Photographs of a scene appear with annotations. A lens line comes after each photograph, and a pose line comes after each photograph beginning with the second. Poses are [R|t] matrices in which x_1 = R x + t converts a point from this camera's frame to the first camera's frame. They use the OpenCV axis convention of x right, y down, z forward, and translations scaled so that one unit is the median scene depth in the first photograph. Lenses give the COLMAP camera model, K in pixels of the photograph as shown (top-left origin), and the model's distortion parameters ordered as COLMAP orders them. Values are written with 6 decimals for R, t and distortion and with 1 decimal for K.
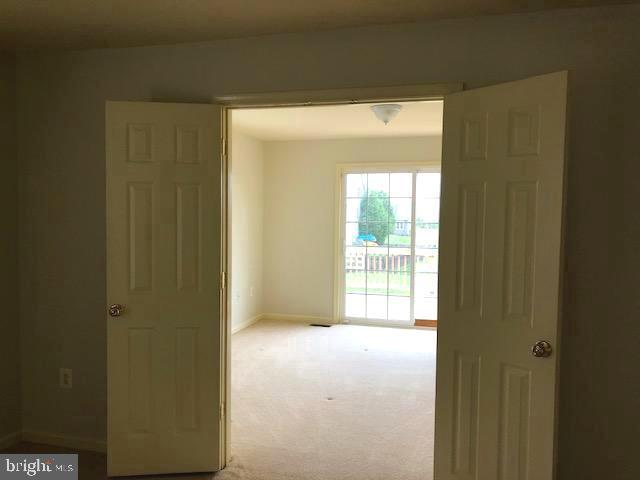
lens RADIAL K [[526.2, 0, 317.0], [0, 526.2, 236.8], [0, 0, 1]] dist [0.033809, -0.017155]
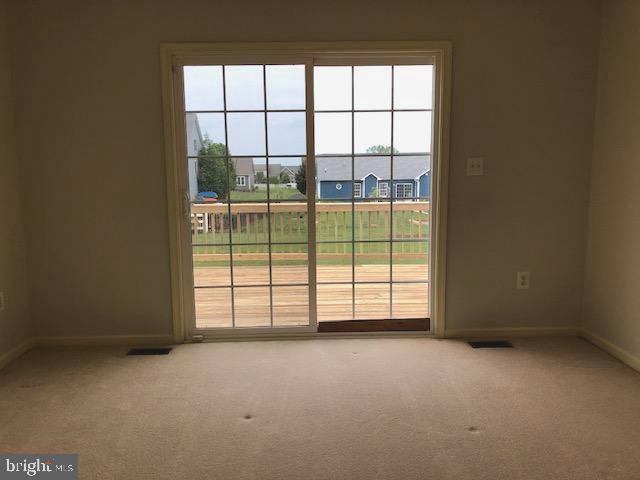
lens RADIAL K [[526.2, 0, 323.5], [0, 526.2, 238.2], [0, 0, 1]] dist [0.033809, -0.017155]
pose [[0.950385, -0.063640, 0.304497, 0.017327], [0.037454, 0.995139, 0.091084, 0.009826], [-0.308813, -0.075160, 0.948148, 0.424951]]
